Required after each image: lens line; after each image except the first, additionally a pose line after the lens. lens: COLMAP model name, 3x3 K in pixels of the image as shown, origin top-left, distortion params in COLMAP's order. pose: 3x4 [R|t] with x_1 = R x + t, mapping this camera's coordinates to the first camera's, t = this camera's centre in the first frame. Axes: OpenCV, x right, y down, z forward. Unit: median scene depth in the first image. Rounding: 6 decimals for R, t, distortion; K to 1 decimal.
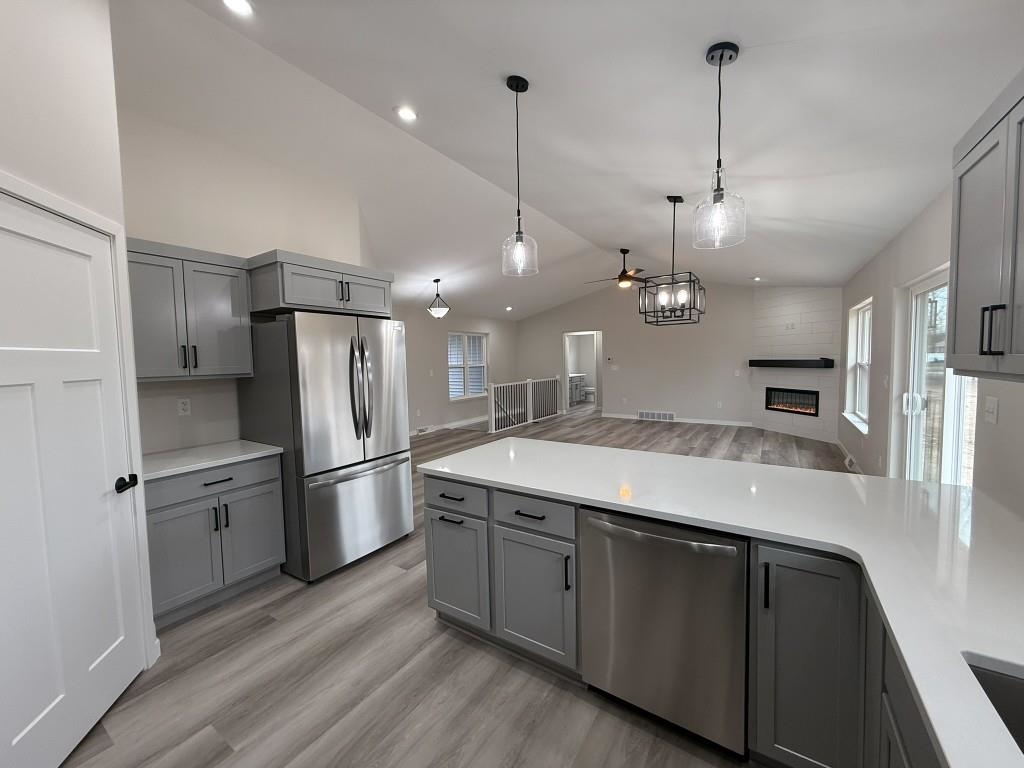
lens RADIAL K [[406.7, 0, 508.1], [0, 406.7, 381.5], [0, 0, 1]] dist [-0.000627, 0.000257]
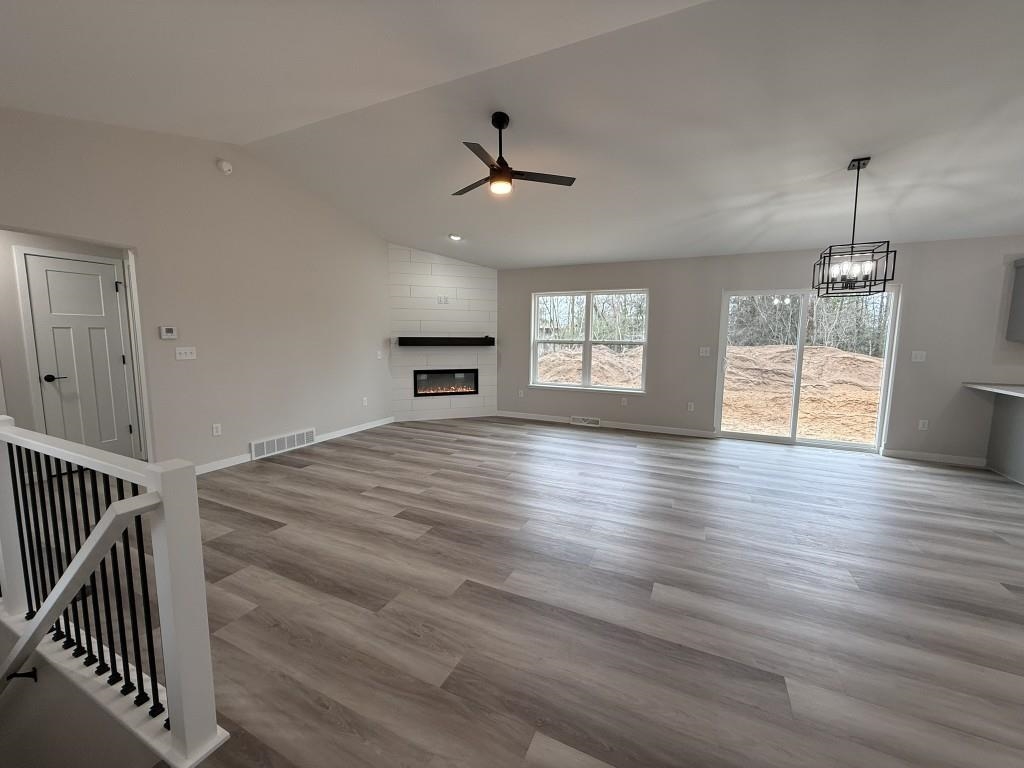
lens RADIAL K [[406.7, 0, 509.5], [0, 406.7, 382.4], [0, 0, 1]] dist [-0.000627, 0.000257]
pose [[-0.137334, -0.094095, 0.986045, -0.198604], [0.051584, 0.993448, 0.101986, -0.033254], [-0.989181, 0.064870, -0.131580, 0.838603]]
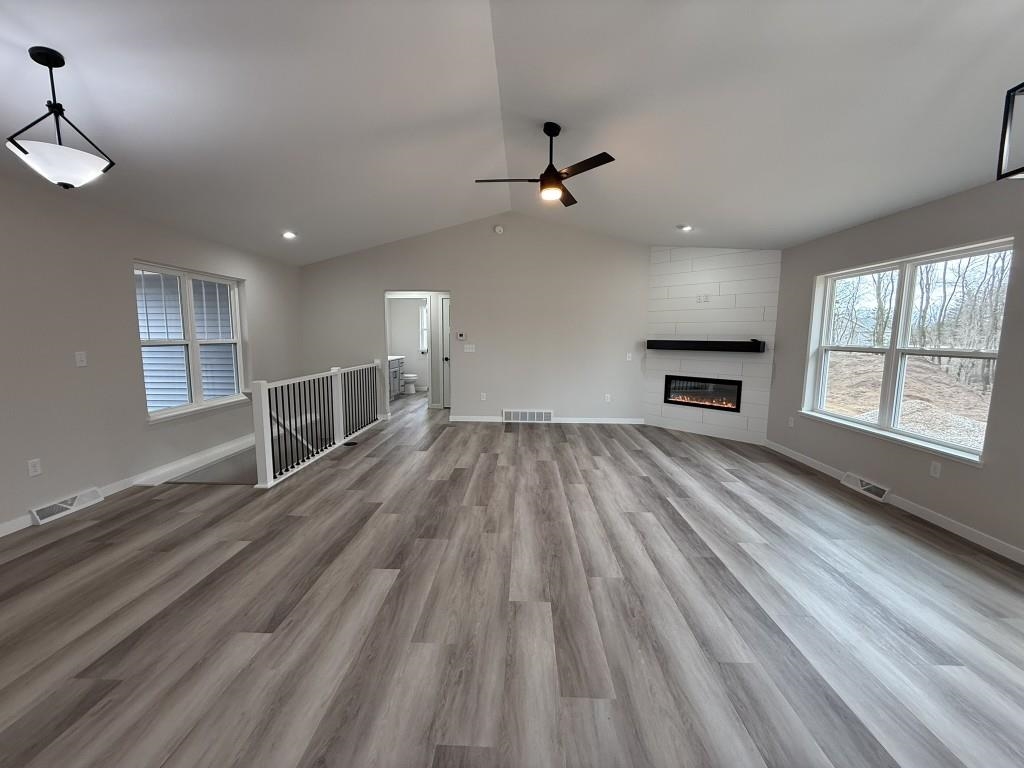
lens RADIAL K [[406.7, 0, 509.4], [0, 406.7, 382.2], [0, 0, 1]] dist [-0.000627, 0.000257]
pose [[0.854730, -0.034603, 0.517918, -0.036801], [0.006469, 0.998408, 0.056029, -0.017025], [-0.519033, -0.044539, 0.853593, 0.437346]]
